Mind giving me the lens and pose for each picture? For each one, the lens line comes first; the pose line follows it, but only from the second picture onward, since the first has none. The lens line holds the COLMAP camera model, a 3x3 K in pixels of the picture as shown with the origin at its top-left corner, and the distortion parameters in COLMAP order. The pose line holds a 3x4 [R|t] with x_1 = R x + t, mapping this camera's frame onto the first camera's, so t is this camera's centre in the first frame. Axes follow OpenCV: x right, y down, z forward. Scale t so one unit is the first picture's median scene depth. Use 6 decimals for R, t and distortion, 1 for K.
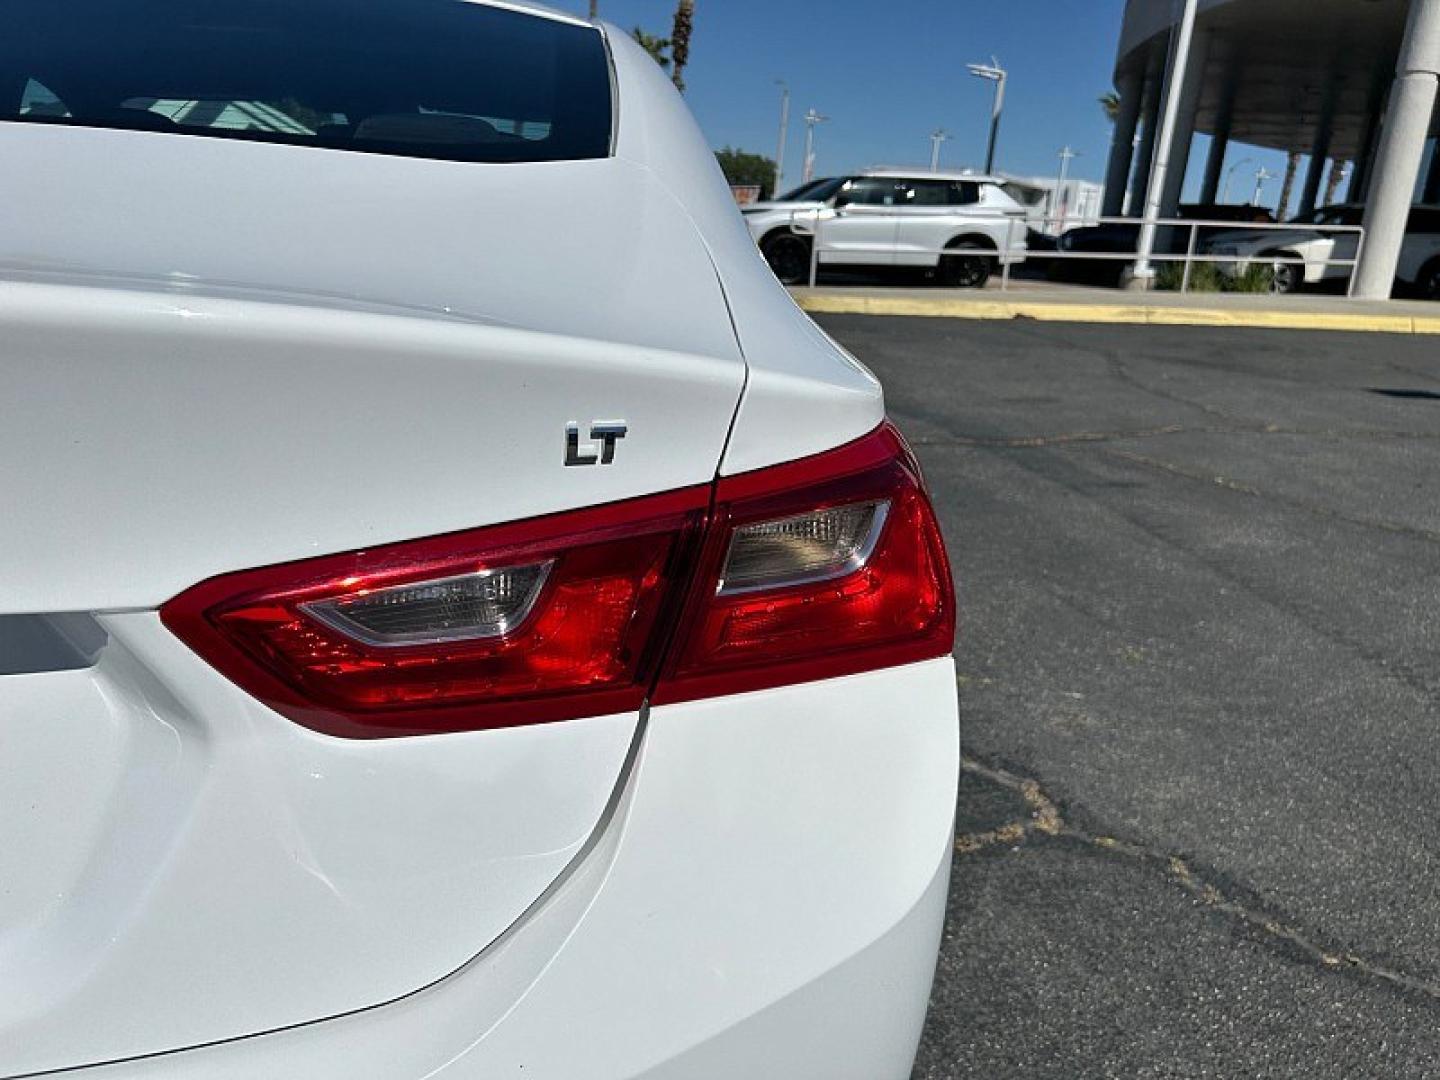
lens RADIAL K [[1120.6, 0, 716.0], [0, 1120.6, 523.2], [0, 0, 1]] dist [0.040675, -0.070830]
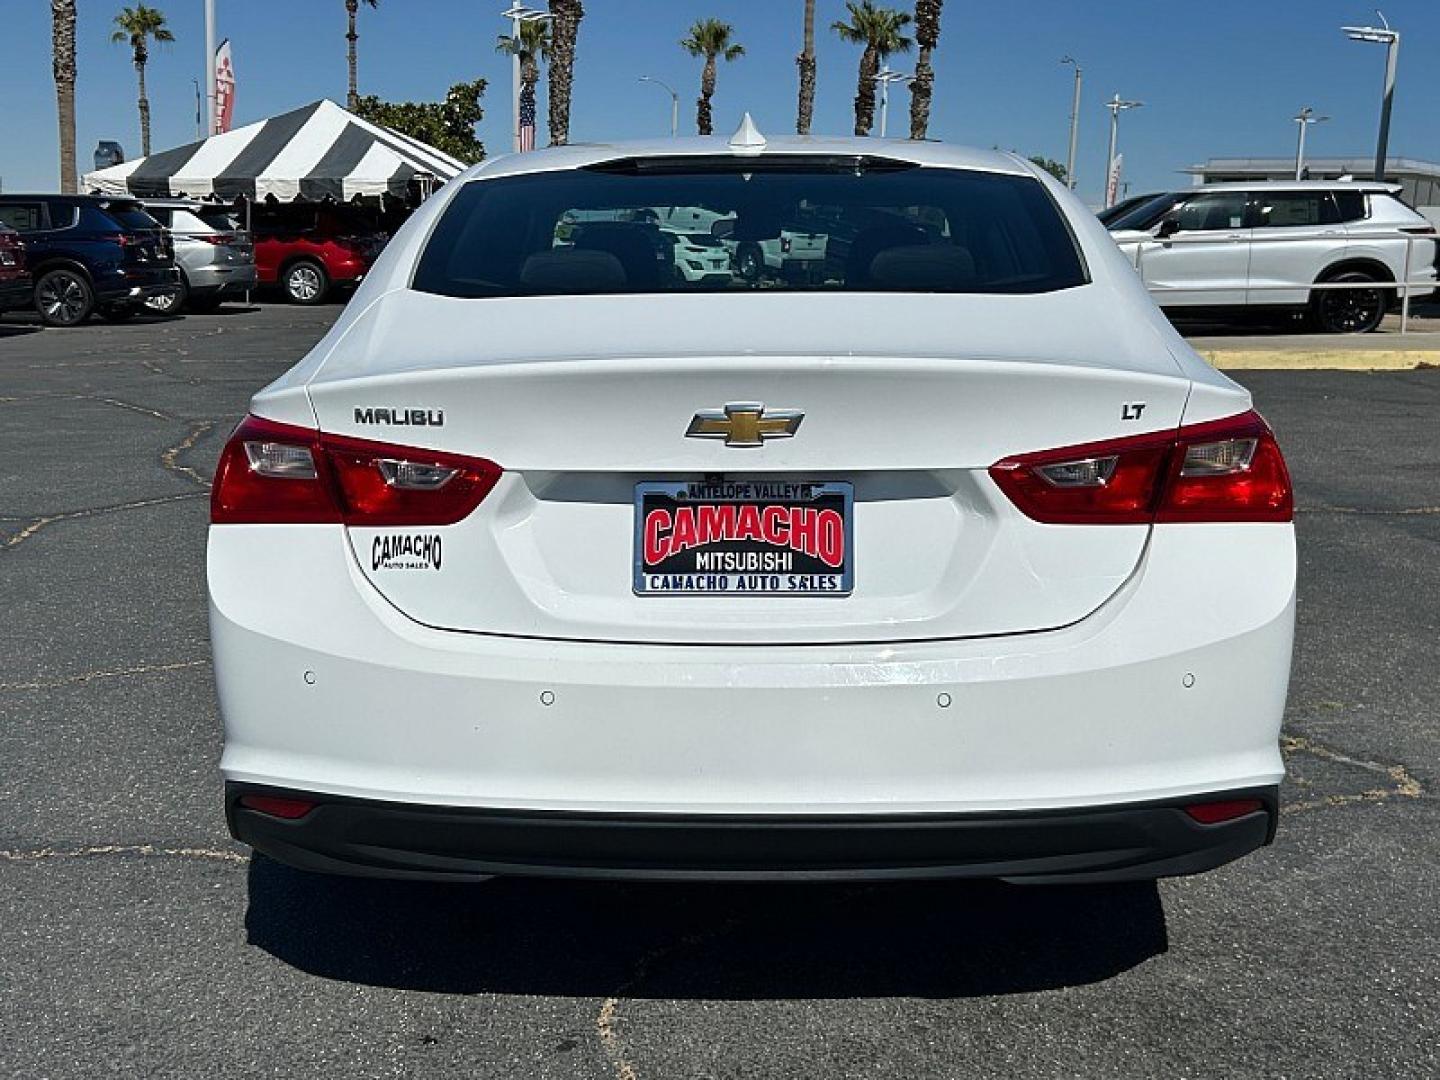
lens RADIAL K [[1669.1, 0, 699.3], [0, 1669.1, 540.0], [0, 0, 1]] dist [0.014398, -0.007847]
pose [[0.985813, -0.027957, -0.165502, -0.102329], [0.011978, 0.995234, -0.096773, 0.128062], [0.167419, 0.093418, 0.981450, -0.636750]]
